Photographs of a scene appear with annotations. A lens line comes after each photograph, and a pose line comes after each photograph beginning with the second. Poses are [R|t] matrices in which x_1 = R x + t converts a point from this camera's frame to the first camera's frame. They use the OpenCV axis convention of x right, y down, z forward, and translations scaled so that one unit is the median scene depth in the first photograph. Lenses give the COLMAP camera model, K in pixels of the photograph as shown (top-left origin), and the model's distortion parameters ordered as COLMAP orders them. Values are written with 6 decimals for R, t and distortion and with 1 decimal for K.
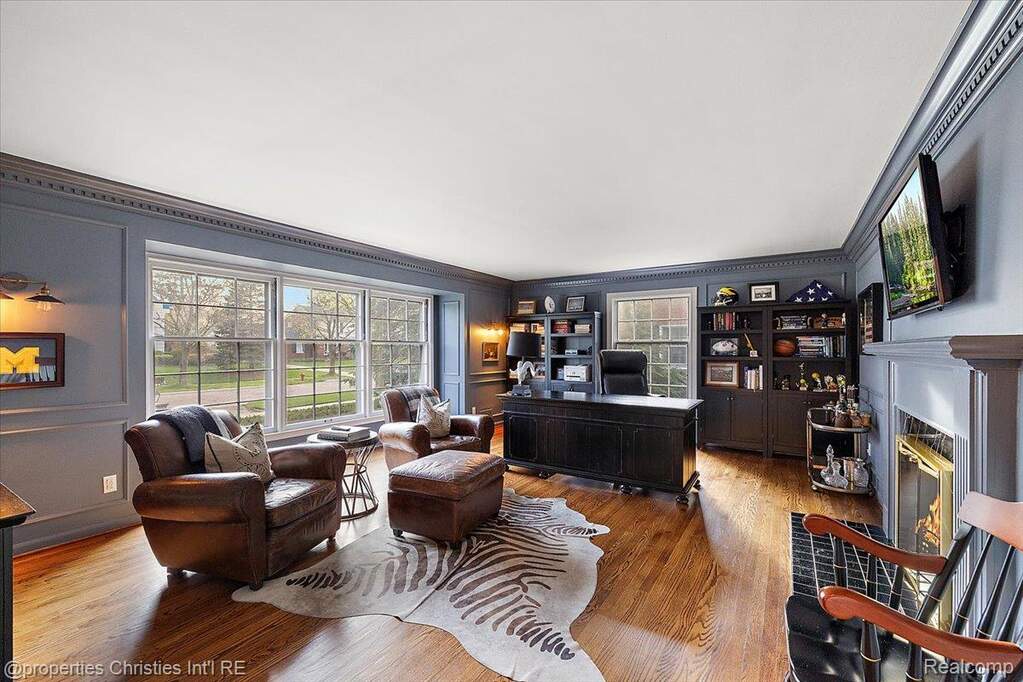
lens RADIAL K [[430.5, 0, 511.2], [0, 430.5, 350.9], [0, 0, 1]] dist [0.000694, 0.000015]
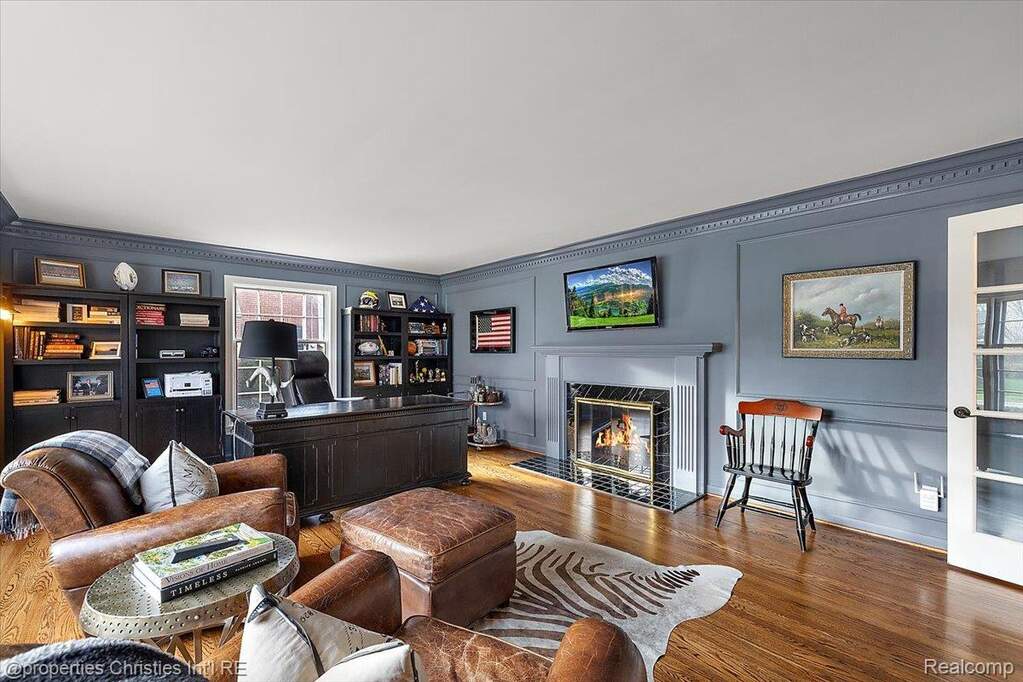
lens RADIAL K [[430.6, 0, 502.8], [0, 430.6, 347.9], [0, 0, 1]] dist [0.000675, 0.000089]
pose [[0.266883, 0.004282, 0.963719, -0.481718], [0.003540, 0.999979, -0.005423, -0.000570], [-0.963723, 0.004859, 0.266862, 0.433307]]
